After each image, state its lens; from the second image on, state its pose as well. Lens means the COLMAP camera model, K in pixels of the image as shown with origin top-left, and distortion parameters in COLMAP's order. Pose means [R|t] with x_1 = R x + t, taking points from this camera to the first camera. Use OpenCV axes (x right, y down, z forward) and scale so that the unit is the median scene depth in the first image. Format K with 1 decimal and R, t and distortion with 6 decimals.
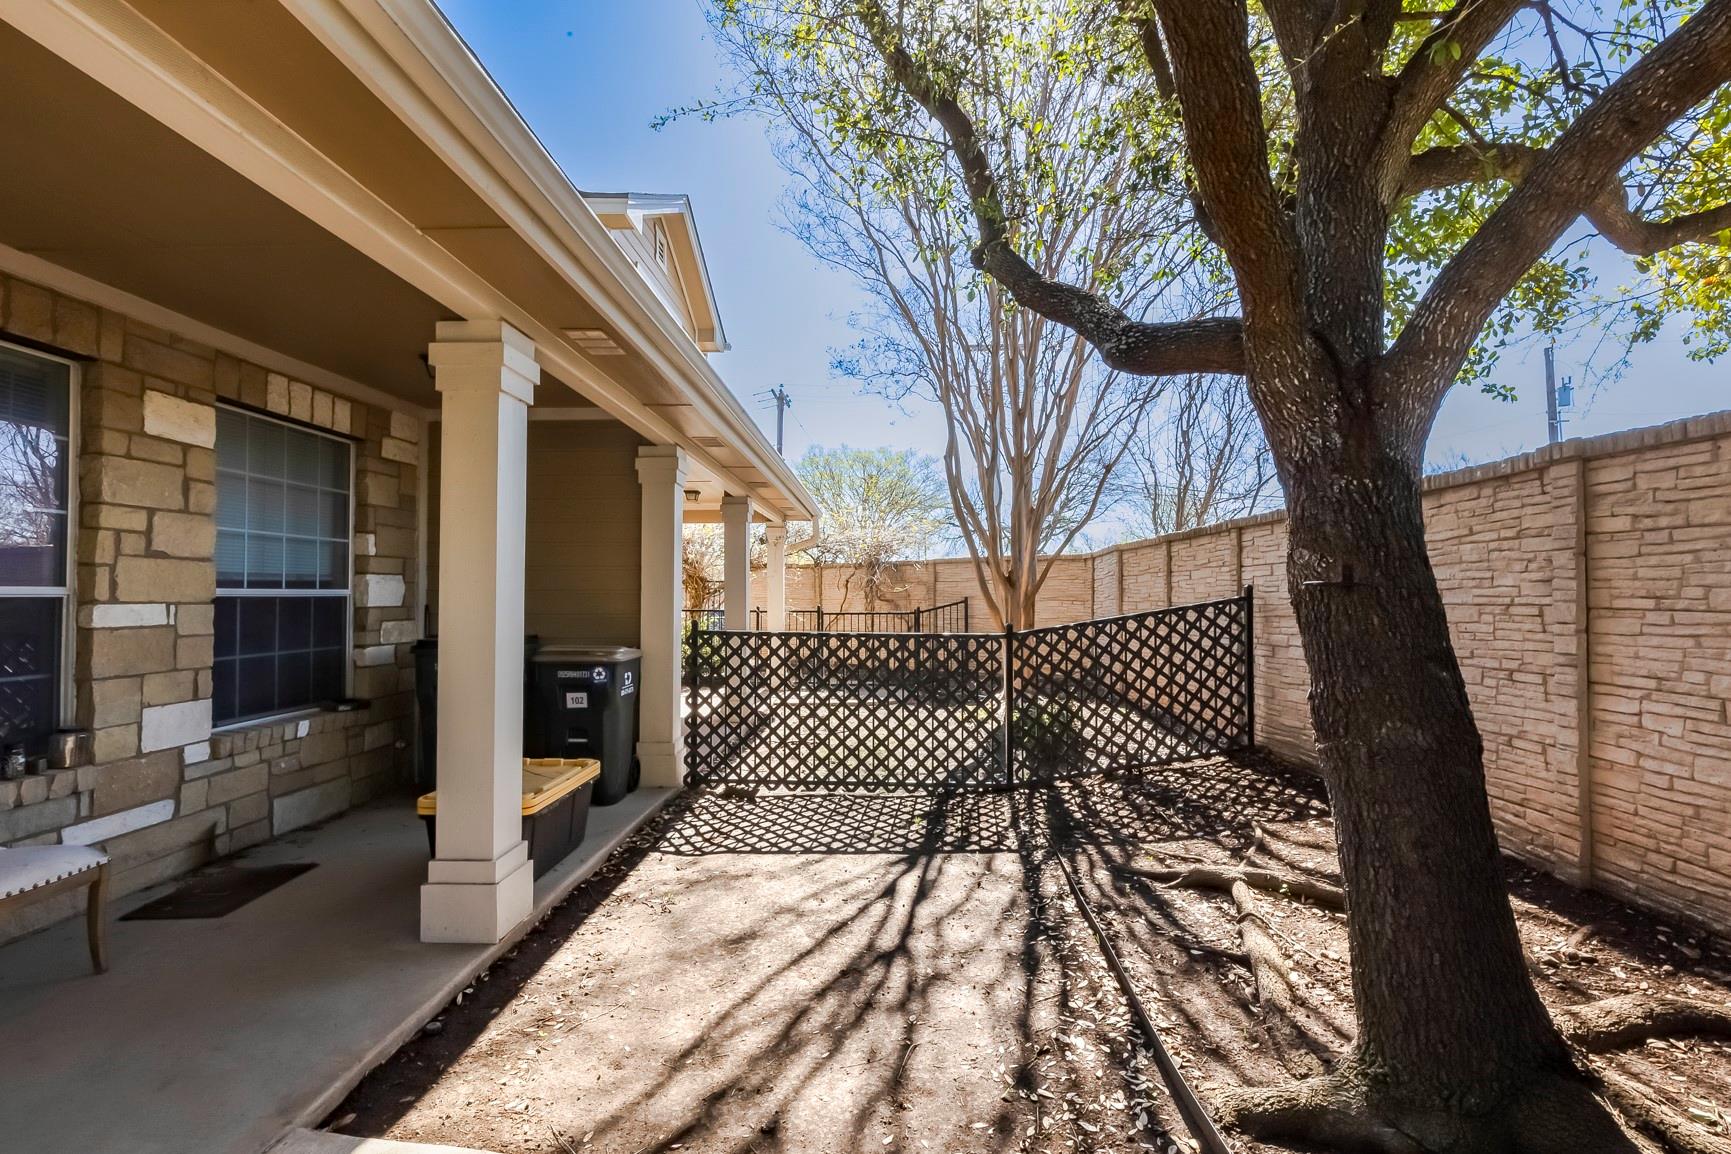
lens RADIAL K [[803.5, 0, 865.5], [0, 803.5, 577.0], [0, 0, 1]] dist [0.000494, -0.000001]
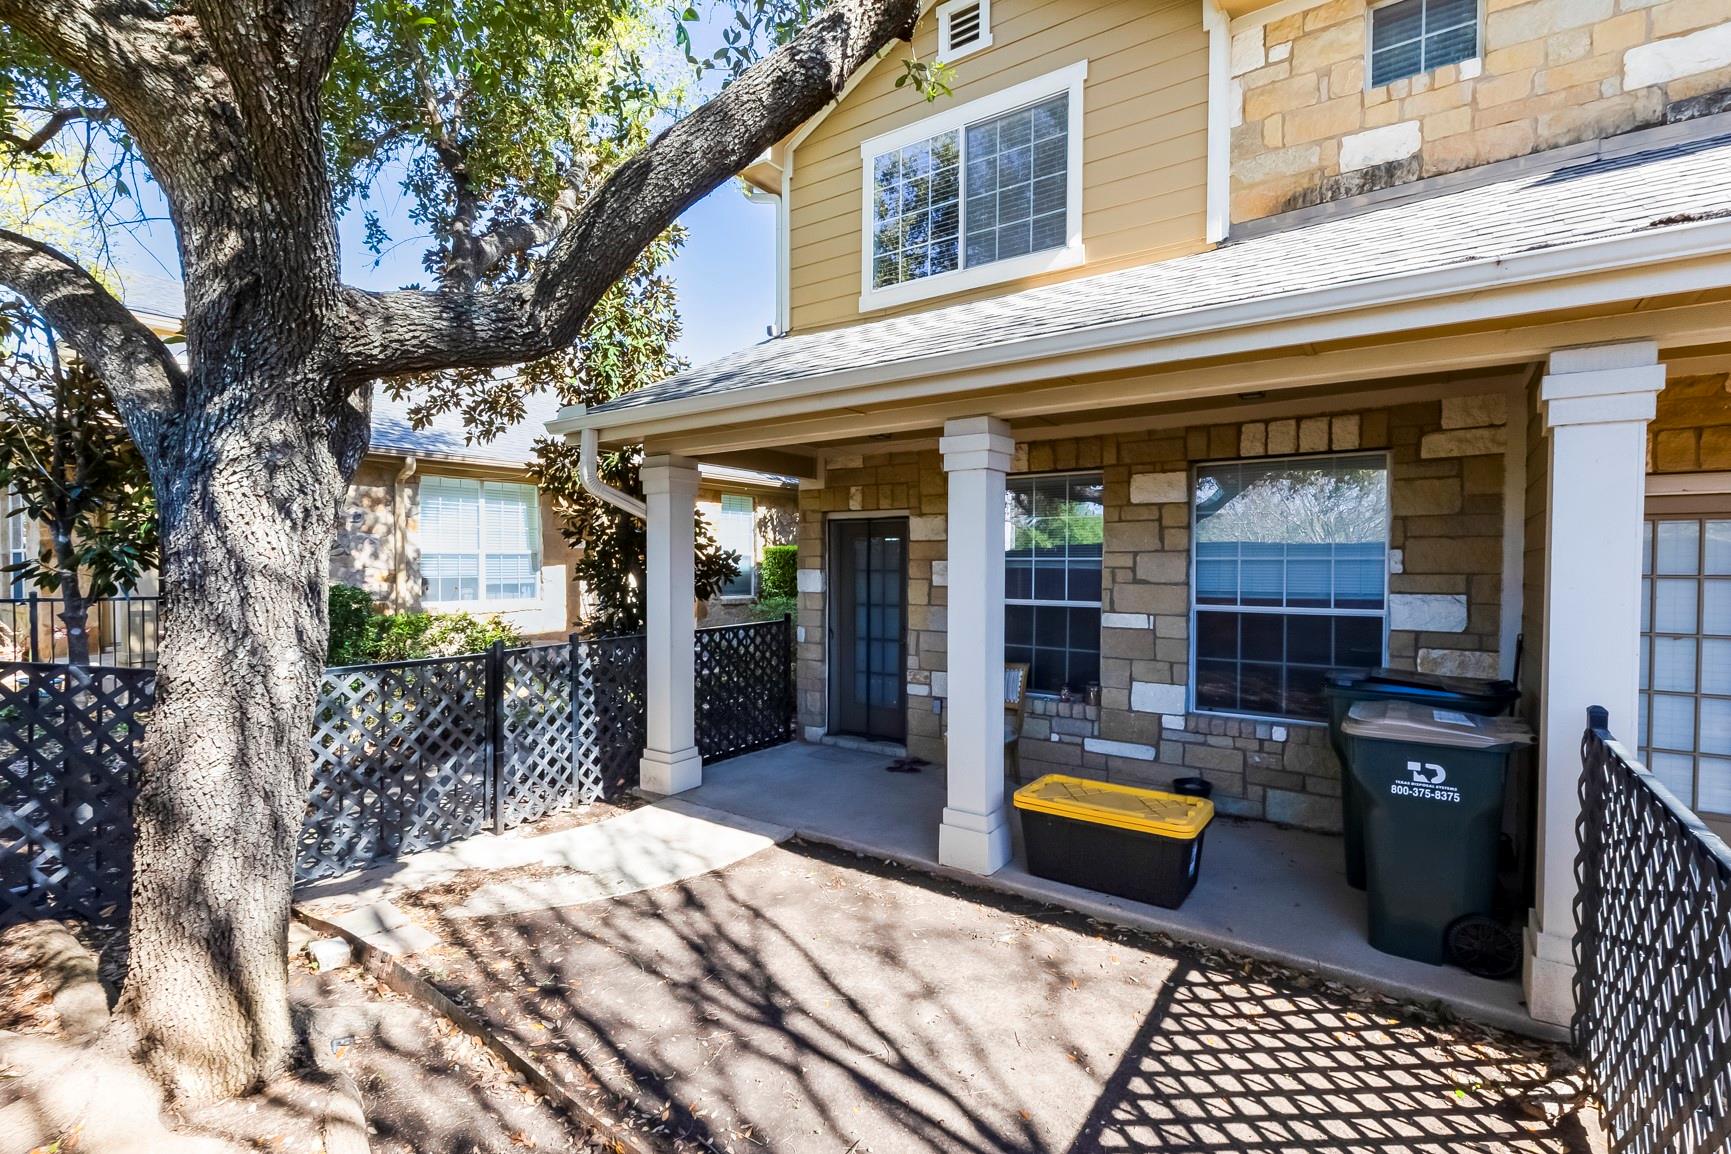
lens RADIAL K [[803.5, 0, 865.5], [0, 803.5, 577.0], [0, 0, 1]] dist [0.000494, -0.000001]
pose [[-0.565187, 0.011517, -0.824882, 0.564669], [0.016534, 0.999860, 0.002631, -0.042317], [0.824797, -0.012152, -0.565299, 1.224439]]
